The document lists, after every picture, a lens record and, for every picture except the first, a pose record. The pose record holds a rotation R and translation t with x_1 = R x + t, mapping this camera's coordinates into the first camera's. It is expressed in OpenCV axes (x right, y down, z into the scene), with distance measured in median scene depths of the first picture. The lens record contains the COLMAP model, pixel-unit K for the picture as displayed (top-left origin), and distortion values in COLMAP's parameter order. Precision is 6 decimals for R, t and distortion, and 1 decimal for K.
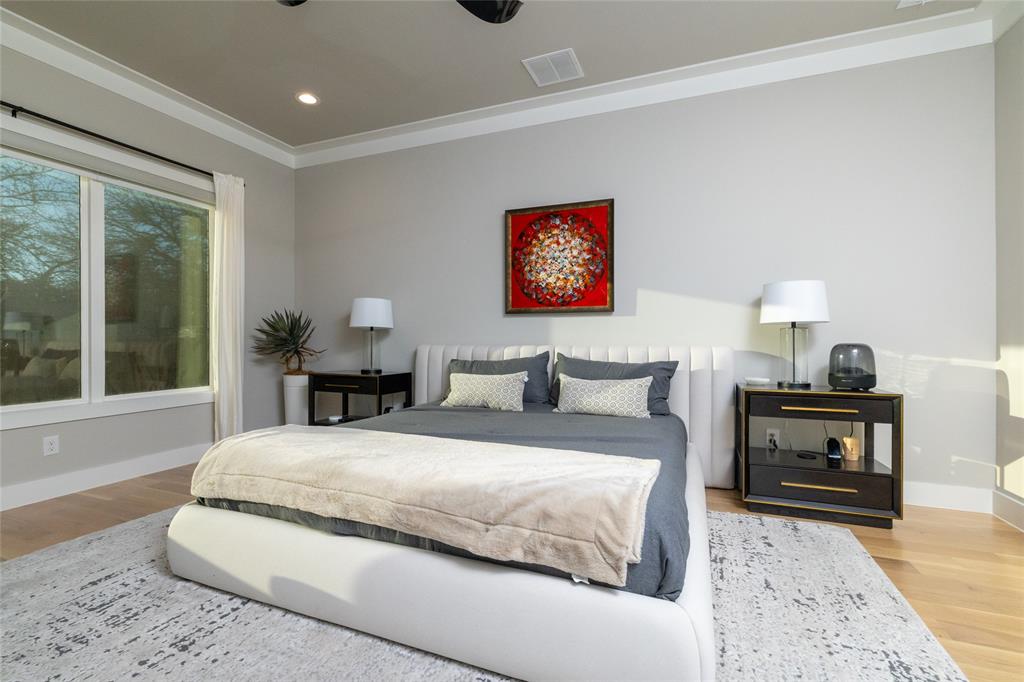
lens RADIAL K [[440.0, 0, 516.7], [0, 440.0, 340.6], [0, 0, 1]] dist [-0.003961, 0.001808]
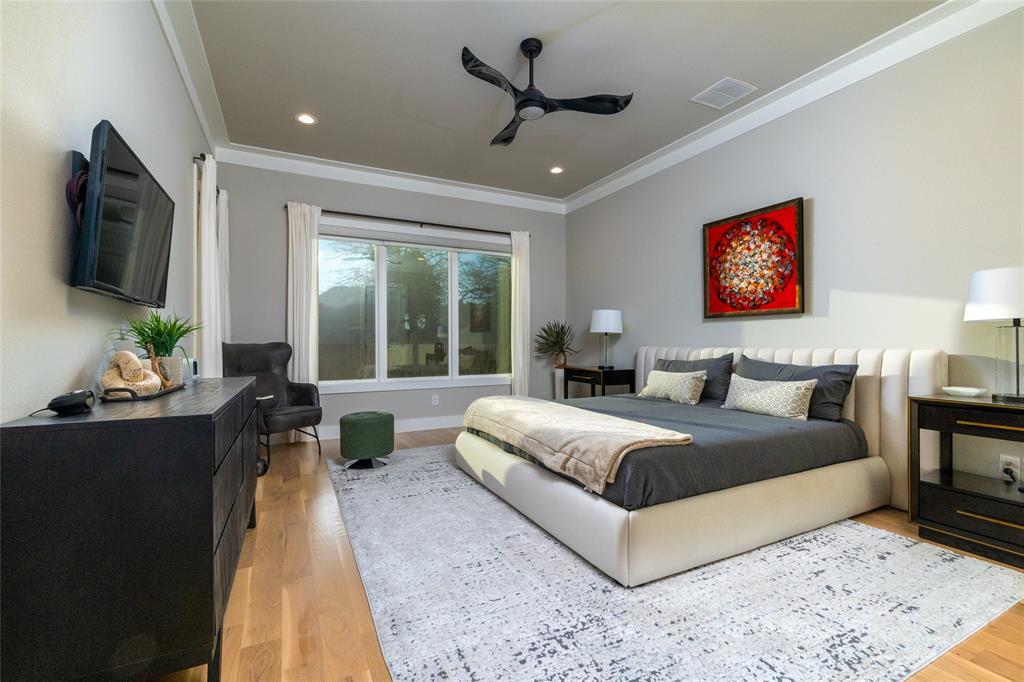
lens RADIAL K [[440.0, 0, 506.0], [0, 440.0, 341.3], [0, 0, 1]] dist [-0.003961, 0.001808]
pose [[0.738153, -0.003690, -0.674623, 0.377813], [0.000550, 0.999988, -0.004868, 0.000891], [0.674633, 0.003222, 0.738146, -0.152837]]
